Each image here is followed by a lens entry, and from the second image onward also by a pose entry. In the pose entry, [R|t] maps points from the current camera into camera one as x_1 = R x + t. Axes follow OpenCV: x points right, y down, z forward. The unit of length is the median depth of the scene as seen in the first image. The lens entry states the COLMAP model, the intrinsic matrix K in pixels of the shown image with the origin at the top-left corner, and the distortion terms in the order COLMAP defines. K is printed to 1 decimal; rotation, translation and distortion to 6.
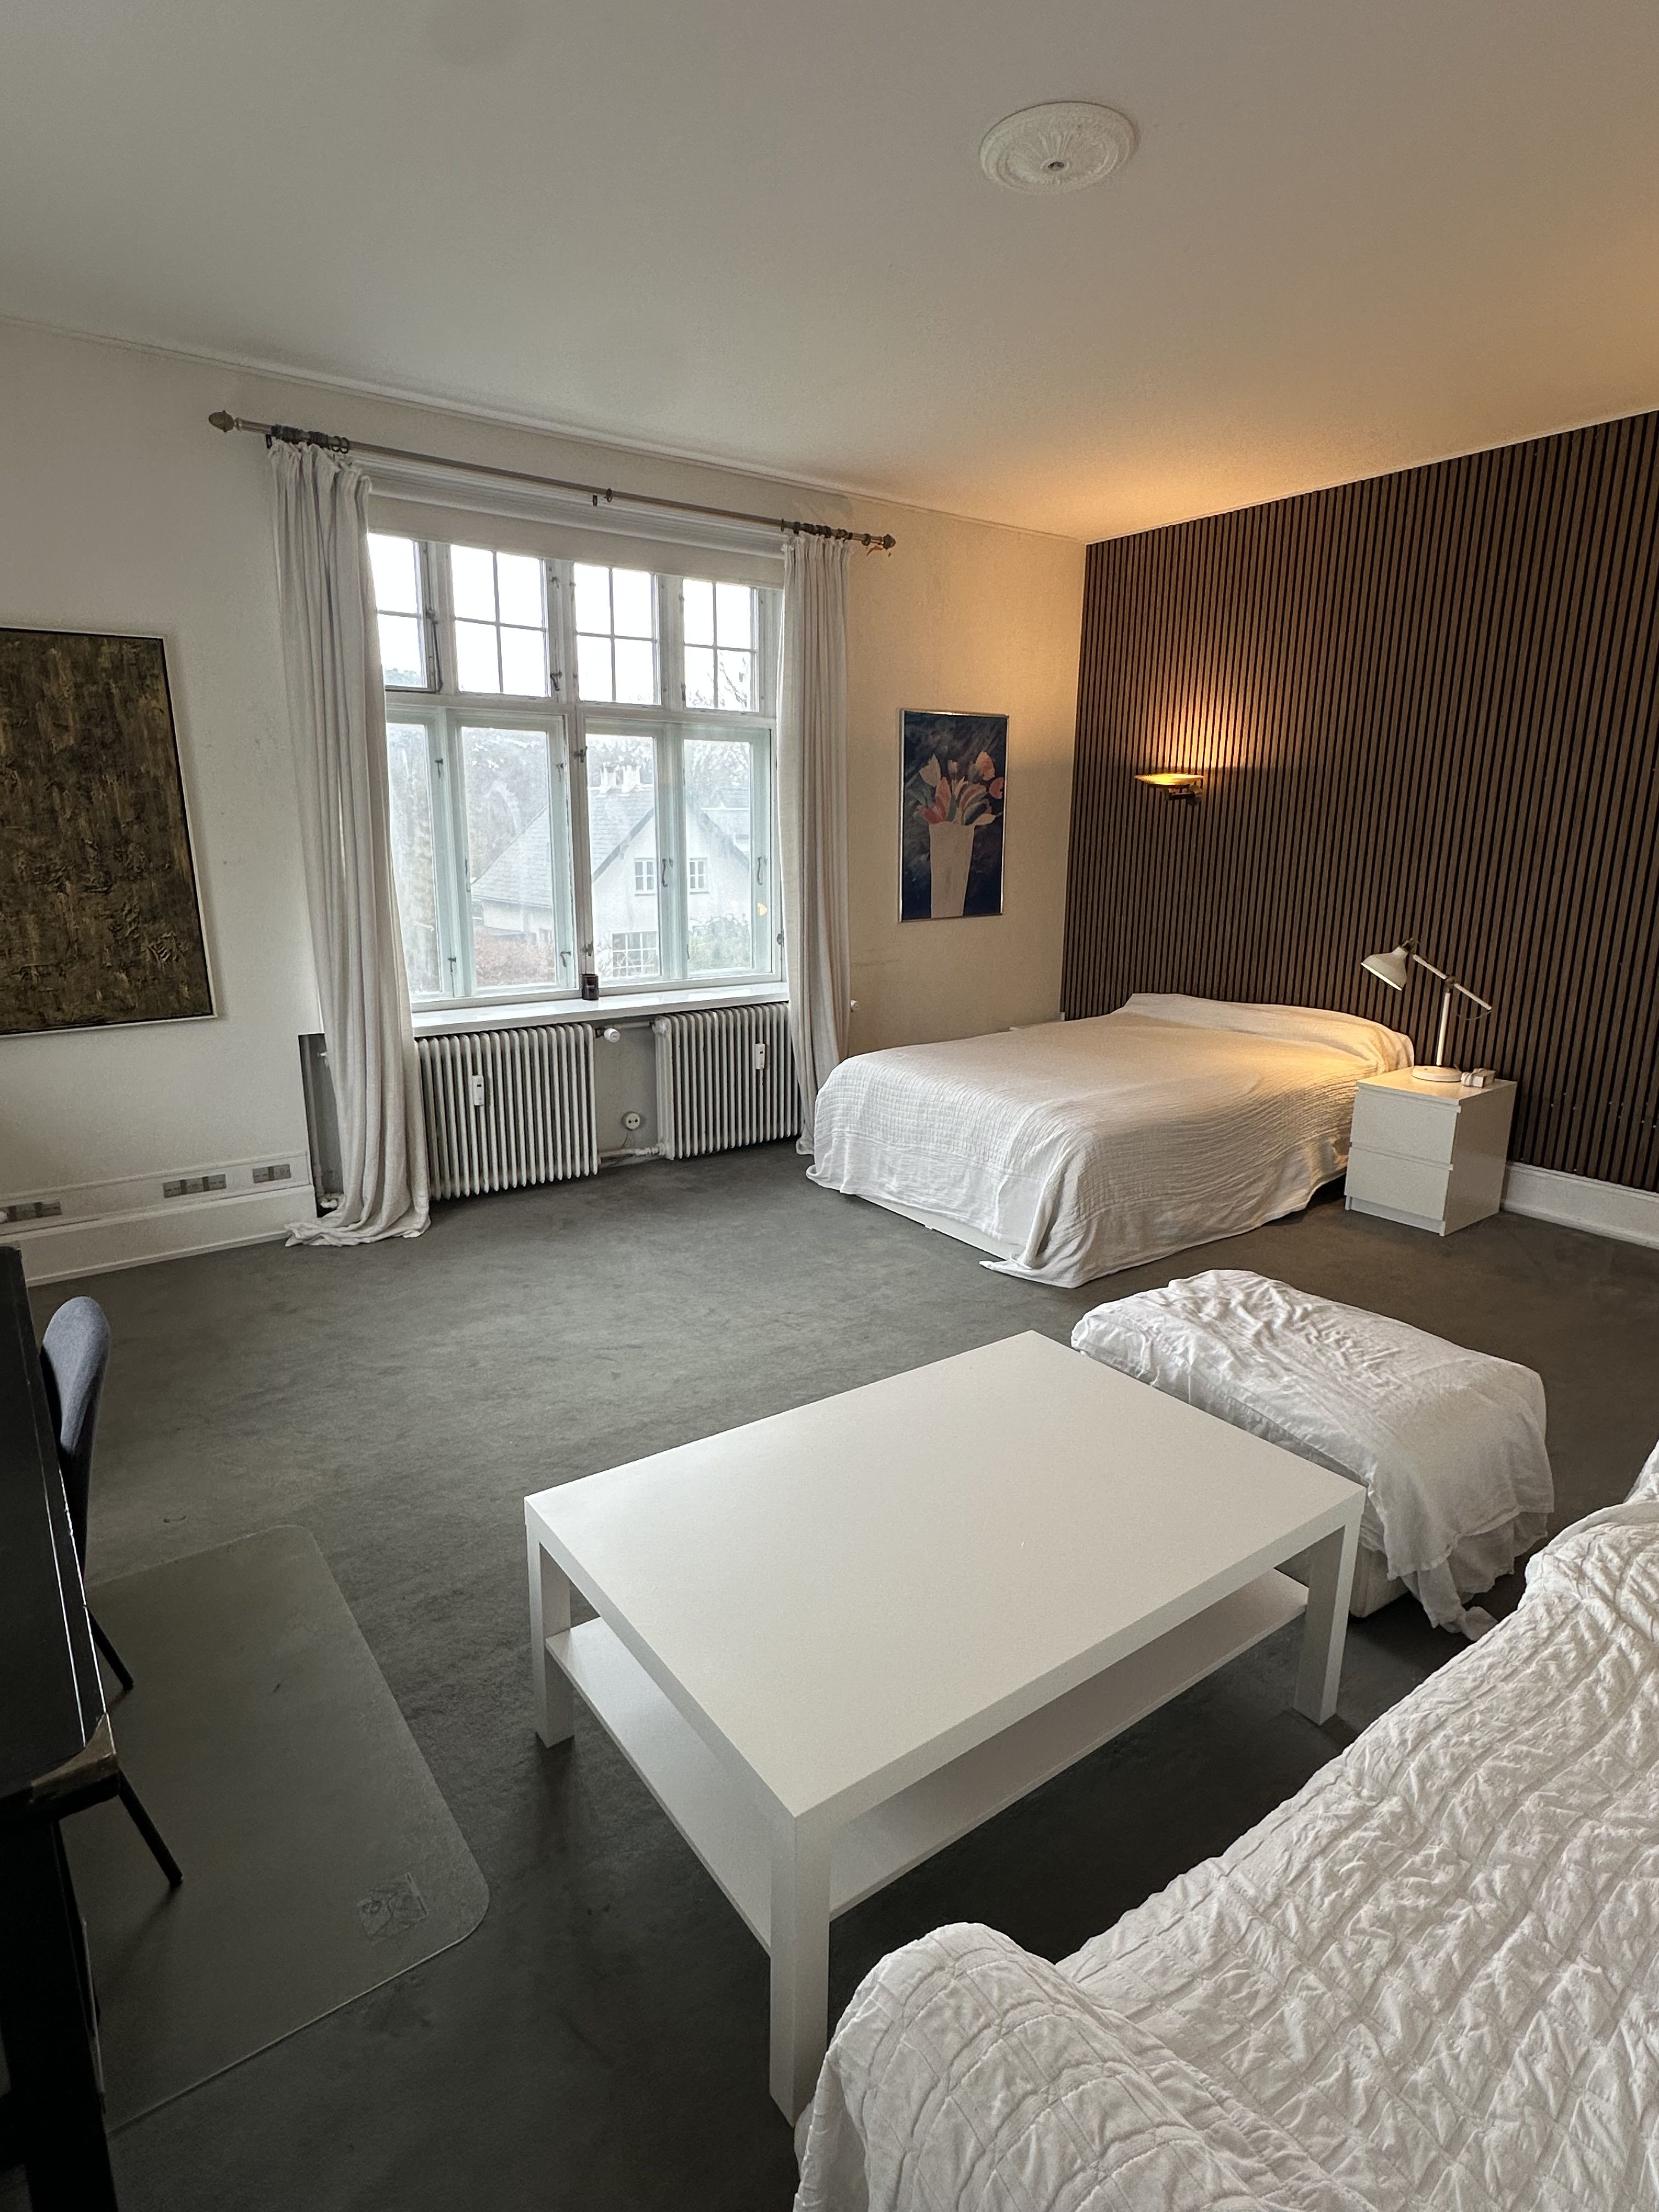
lens RADIAL K [[1175.8, 0, 824.5], [0, 1175.8, 1107.7], [0, 0, 1]] dist [-0.008386, 0.003920]
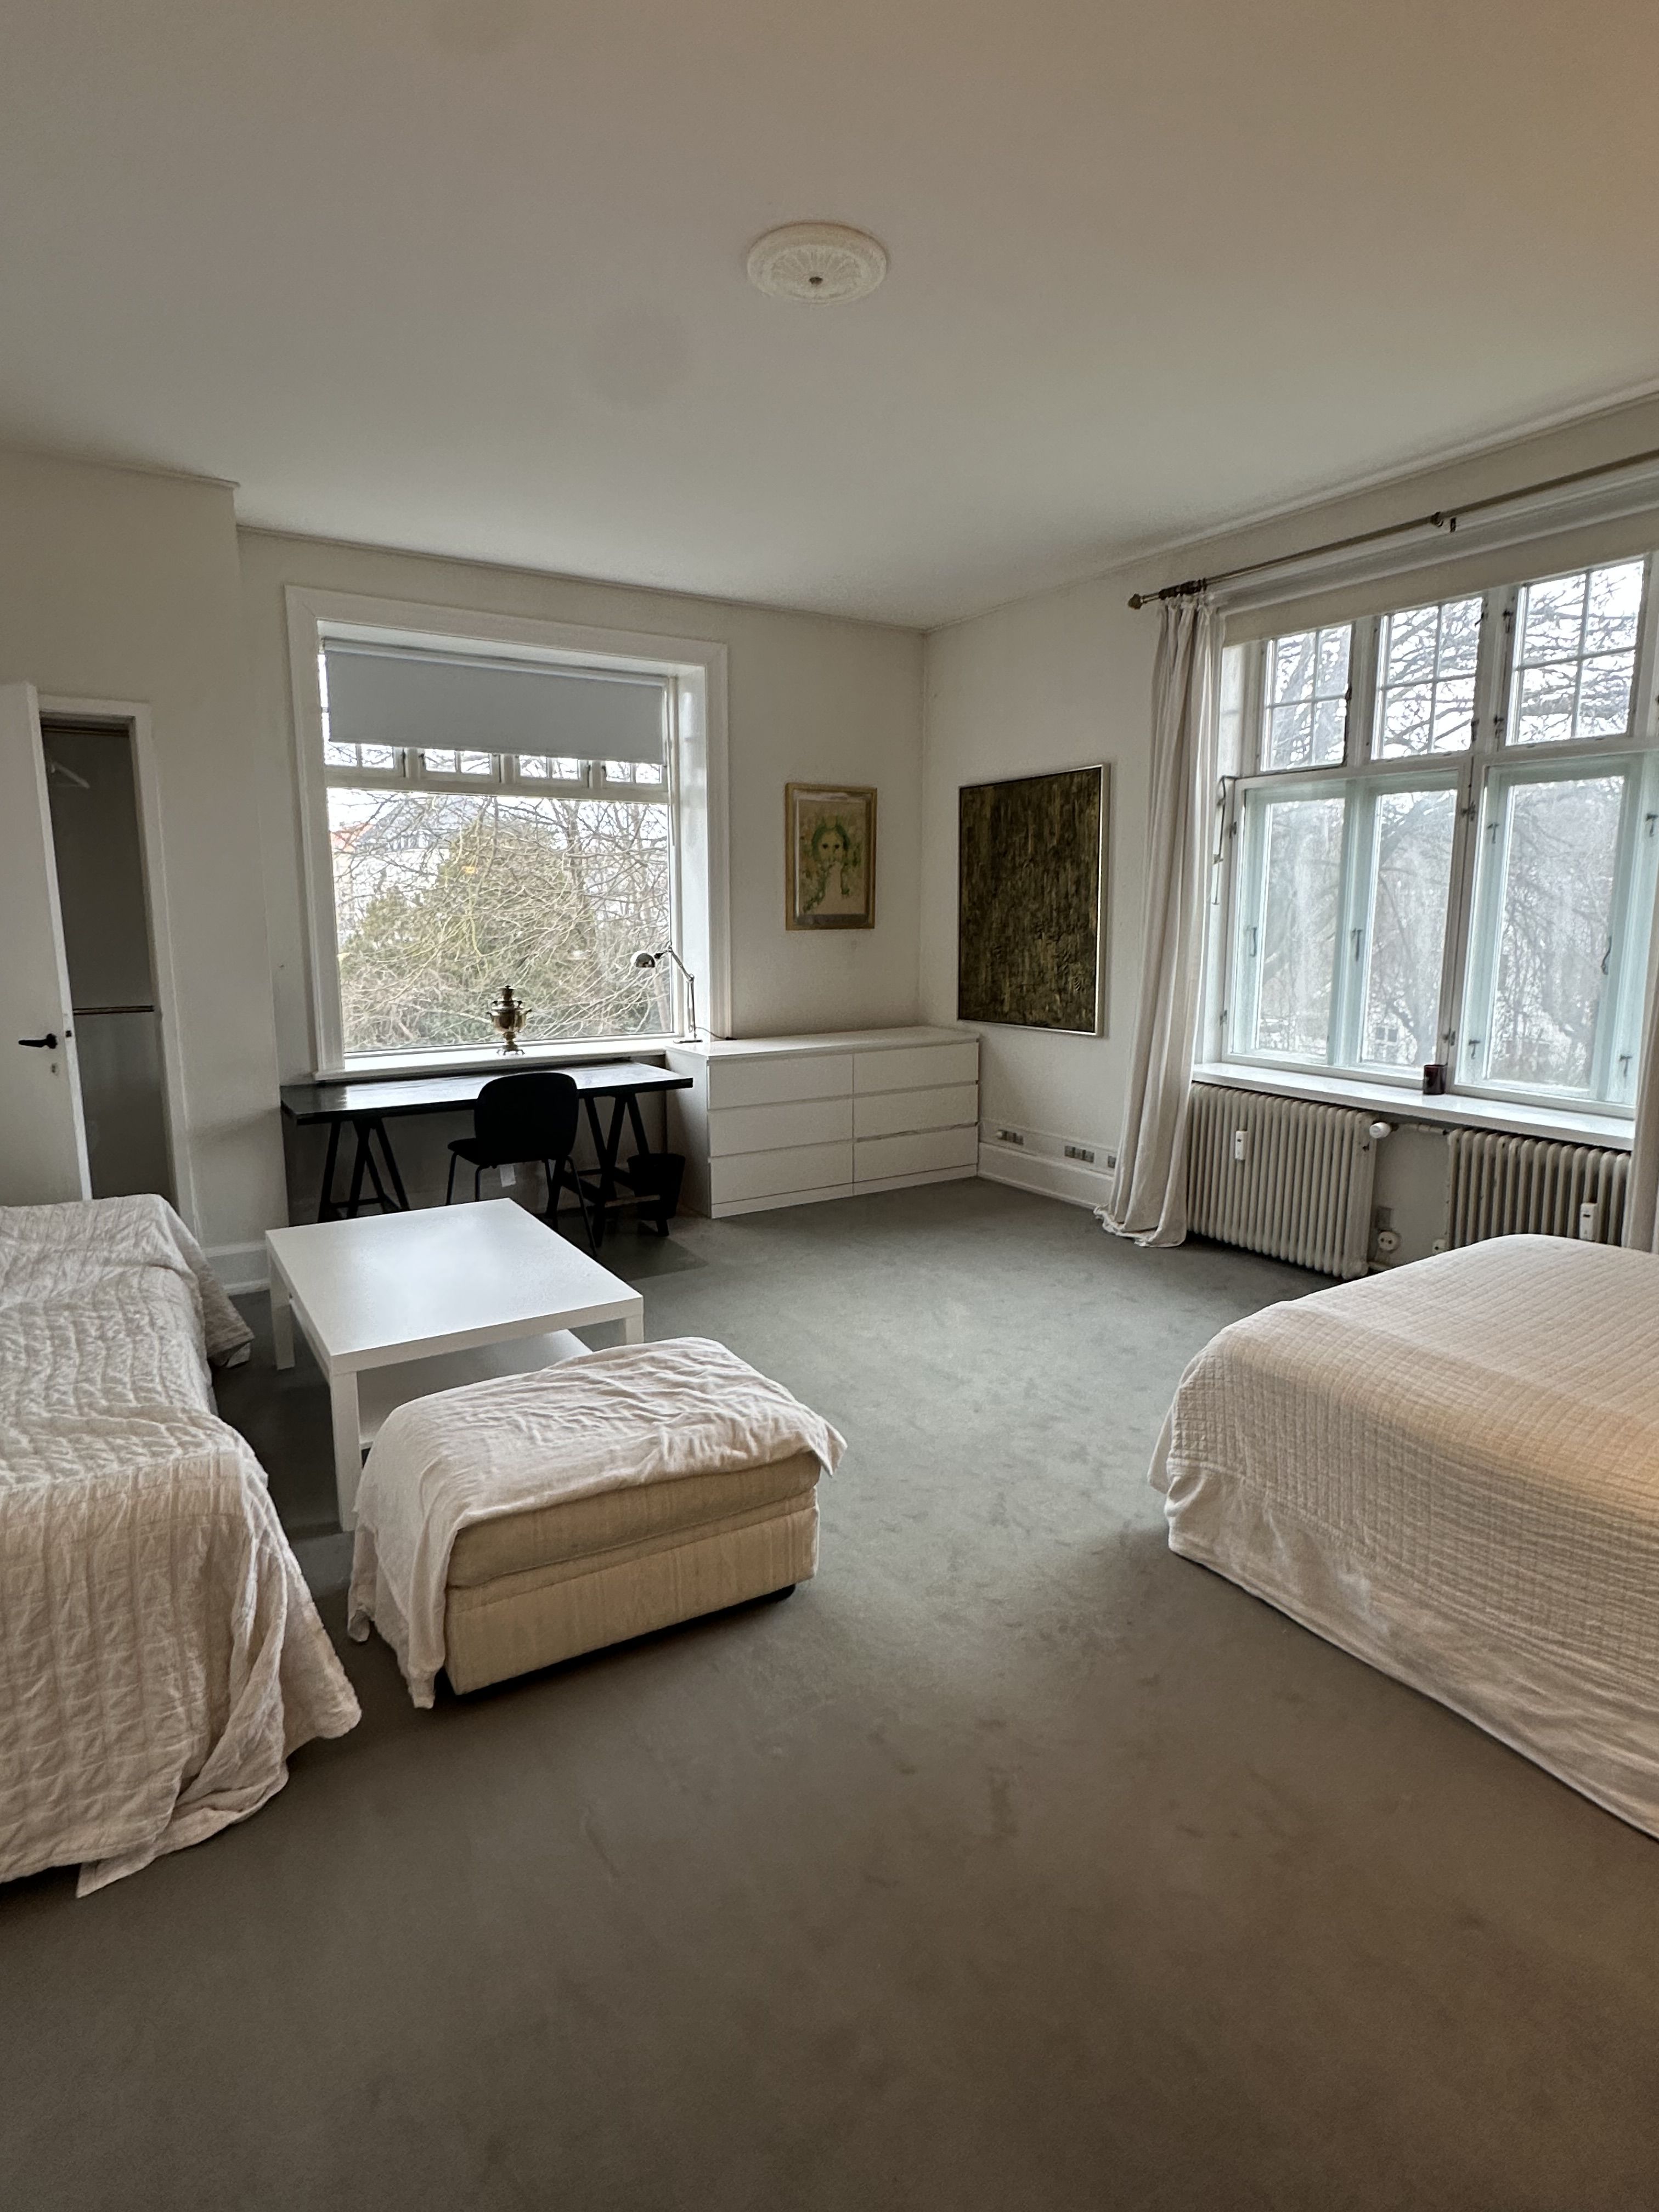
lens RADIAL K [[1175.8, 0, 829.2], [0, 1175.8, 1097.0], [0, 0, 1]] dist [-0.008386, 0.003920]
pose [[-0.074834, 0.155747, -0.984958, 0.795799], [-0.236839, 0.956689, 0.169271, -0.154208], [0.968663, 0.245943, -0.034706, 0.711193]]
